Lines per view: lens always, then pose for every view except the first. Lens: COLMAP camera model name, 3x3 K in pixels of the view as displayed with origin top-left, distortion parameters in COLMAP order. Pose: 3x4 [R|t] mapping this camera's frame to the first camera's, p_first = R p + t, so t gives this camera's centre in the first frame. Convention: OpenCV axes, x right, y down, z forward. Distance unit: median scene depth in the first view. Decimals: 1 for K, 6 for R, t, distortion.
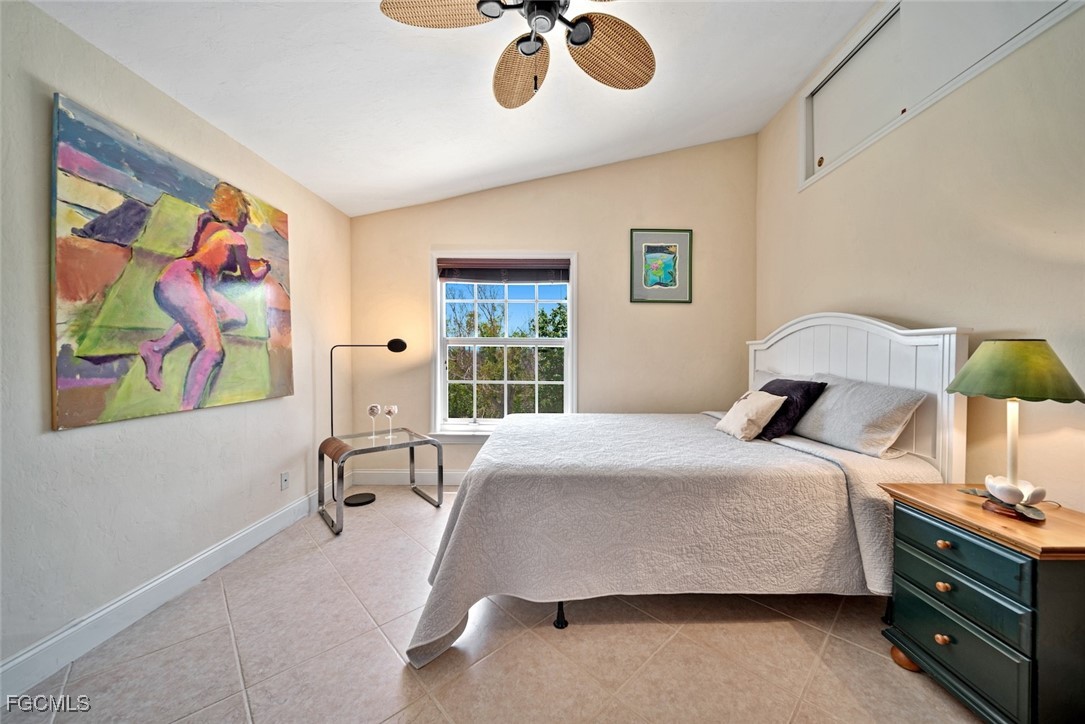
lens RADIAL K [[383.9, 0, 545.1], [0, 383.9, 362.5], [0, 0, 1]] dist [0.001762, -0.001331]
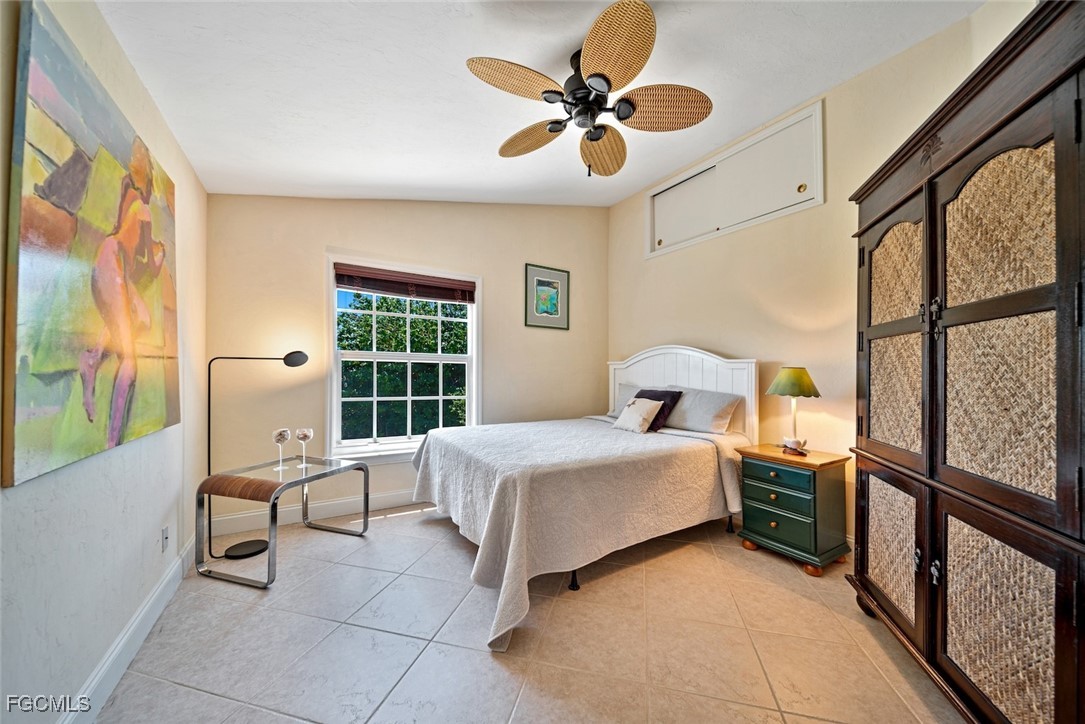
lens RADIAL K [[383.9, 0, 541.8], [0, 383.9, 368.0], [0, 0, 1]] dist [0.001762, -0.001331]
pose [[0.853267, 0.010605, 0.521366, -0.535476], [0.000780, 0.999766, -0.021612, -0.007636], [-0.521473, 0.018847, 0.853059, -0.022339]]
